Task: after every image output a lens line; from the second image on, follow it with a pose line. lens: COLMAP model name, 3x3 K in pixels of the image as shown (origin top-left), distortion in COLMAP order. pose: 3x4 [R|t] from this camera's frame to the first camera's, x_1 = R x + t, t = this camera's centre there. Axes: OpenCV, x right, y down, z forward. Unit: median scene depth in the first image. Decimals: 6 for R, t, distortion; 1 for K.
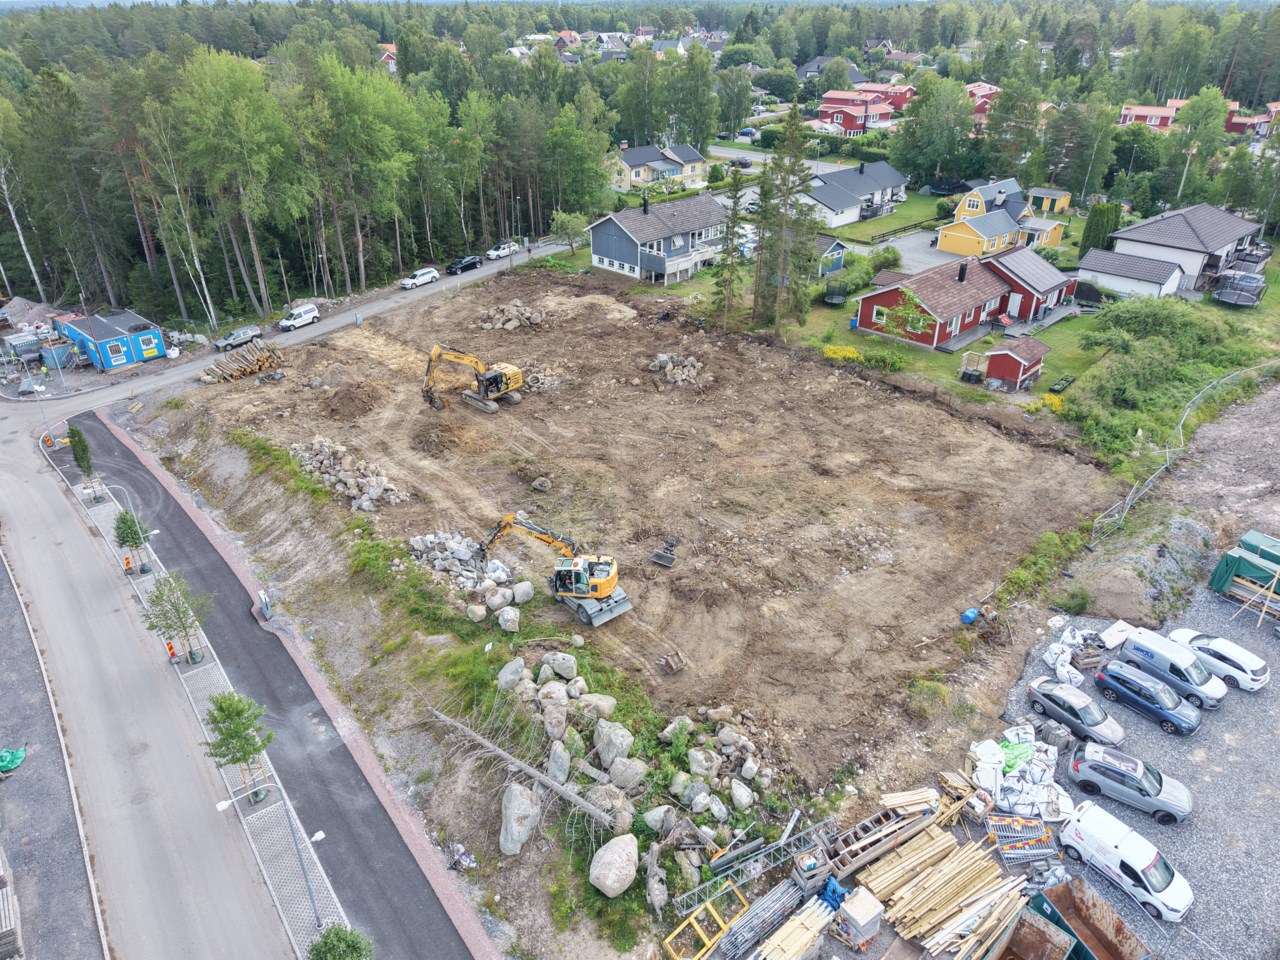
lens RADIAL K [[852.7, 0, 643.0], [0, 852.7, 480.7], [0, 0, 1]] dist [0.055112, -0.064823]
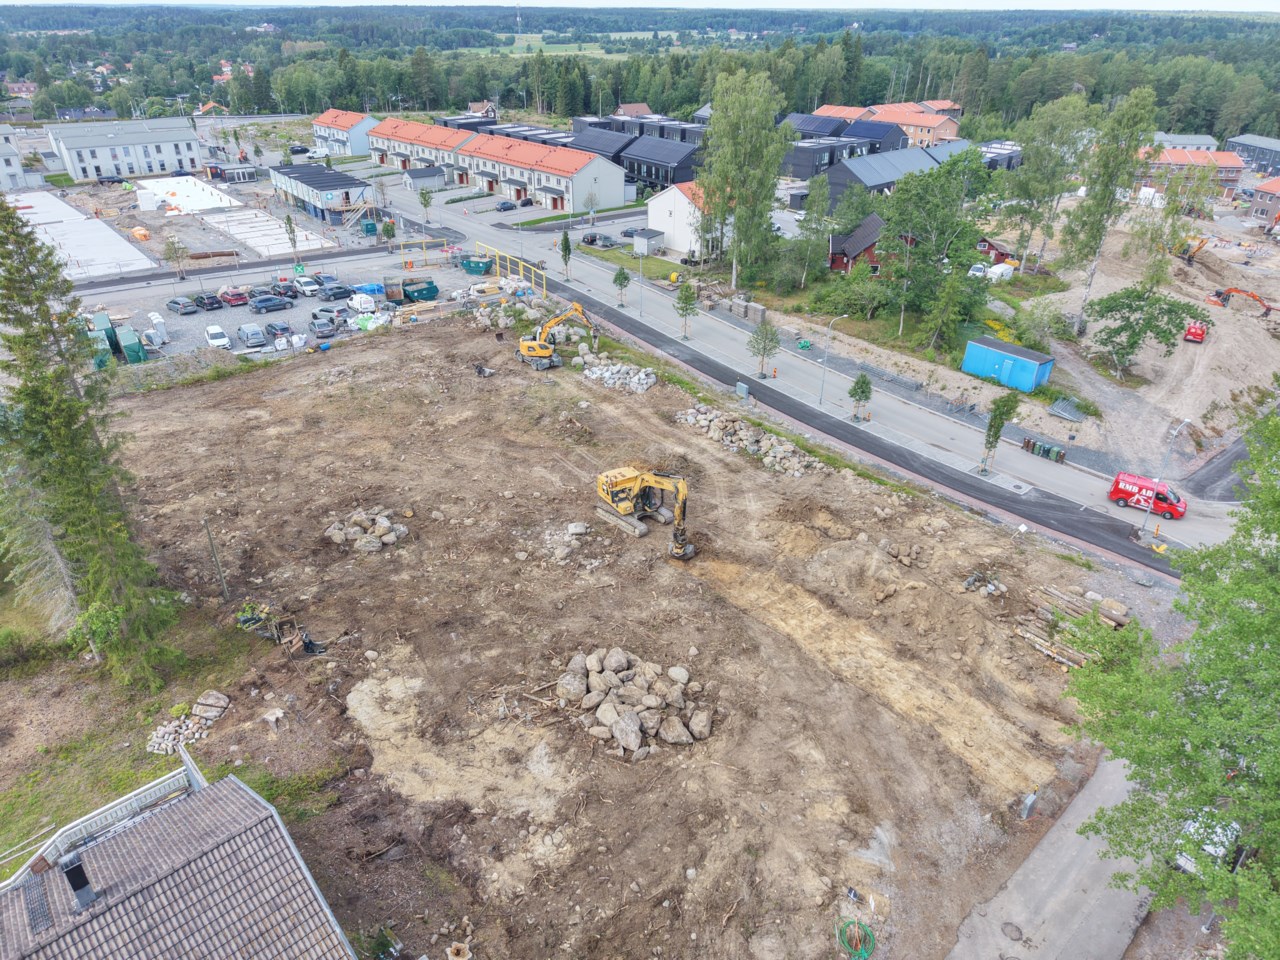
lens RADIAL K [[852.7, 0, 643.0], [0, 852.7, 480.7], [0, 0, 1]] dist [0.055112, -0.064823]
pose [[-0.999738, -0.015949, 0.016441, -0.227107], [0.005412, 0.532951, 0.846129, -0.870468], [-0.022257, 0.845996, -0.532725, 1.574417]]
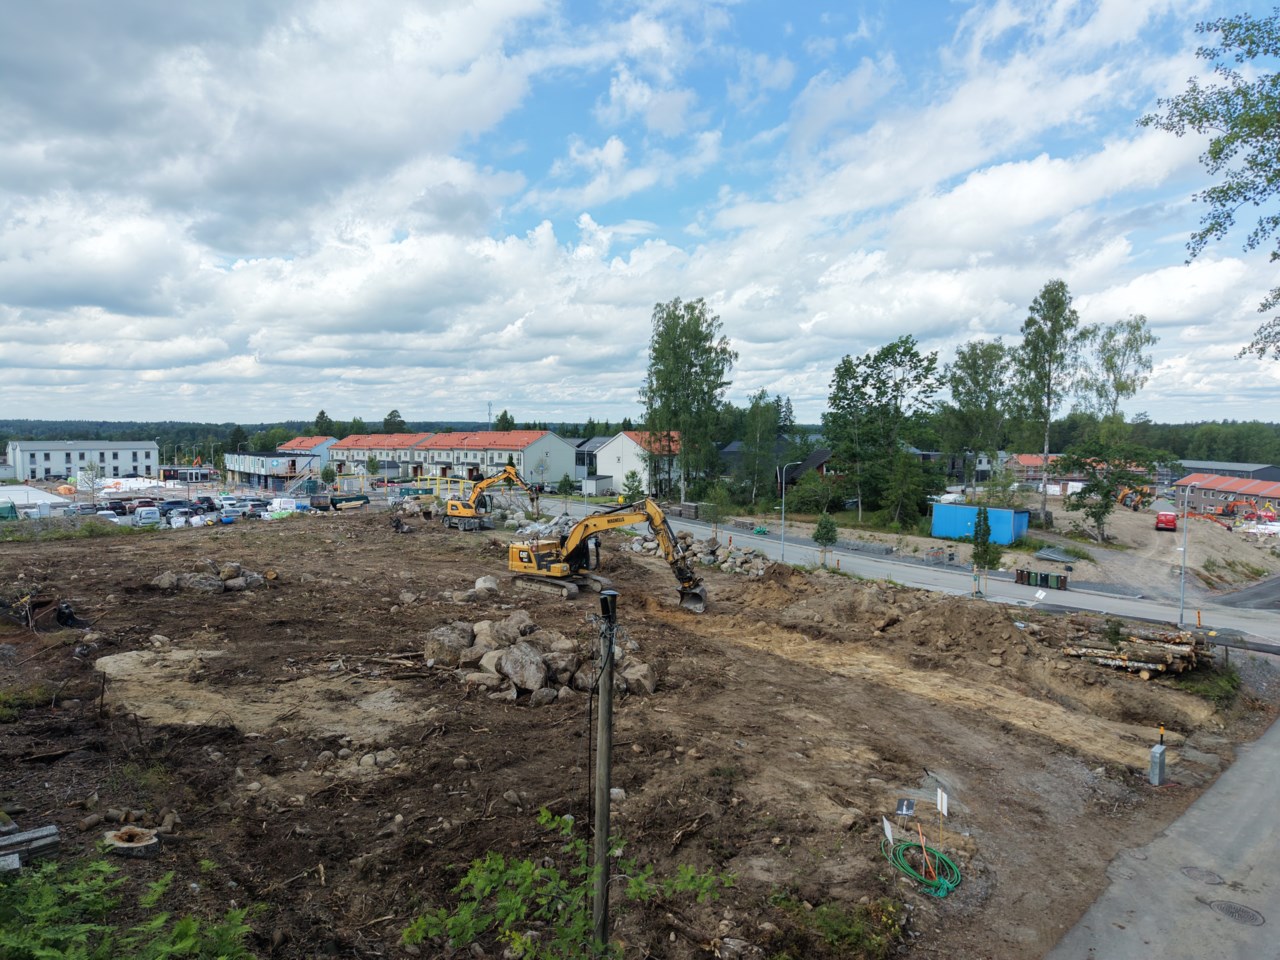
lens RADIAL K [[852.7, 0, 643.0], [0, 852.7, 480.7], [0, 0, 1]] dist [0.055112, -0.064823]
pose [[-0.999649, -0.000446, -0.026482, -0.251538], [-0.014646, 0.842386, 0.538675, -0.562379], [0.022068, 0.538874, -0.842097, 1.681922]]
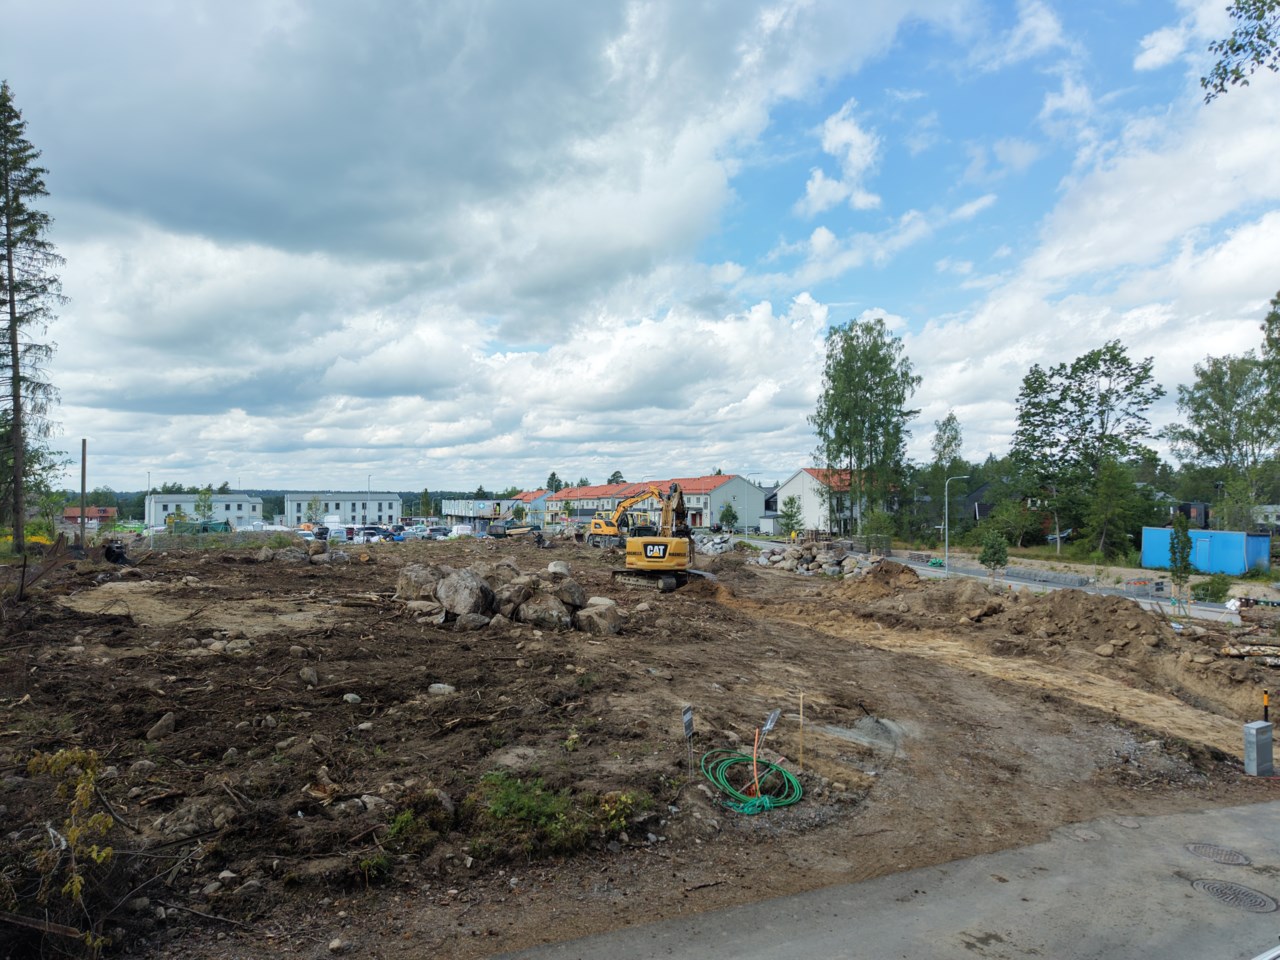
lens RADIAL K [[852.7, 0, 643.0], [0, 852.7, 480.7], [0, 0, 1]] dist [0.055112, -0.064823]
pose [[-0.970141, 0.006408, 0.242458, -0.362775], [0.119477, 0.882577, 0.454734, -0.477459], [-0.211074, 0.470124, -0.856990, 1.665422]]
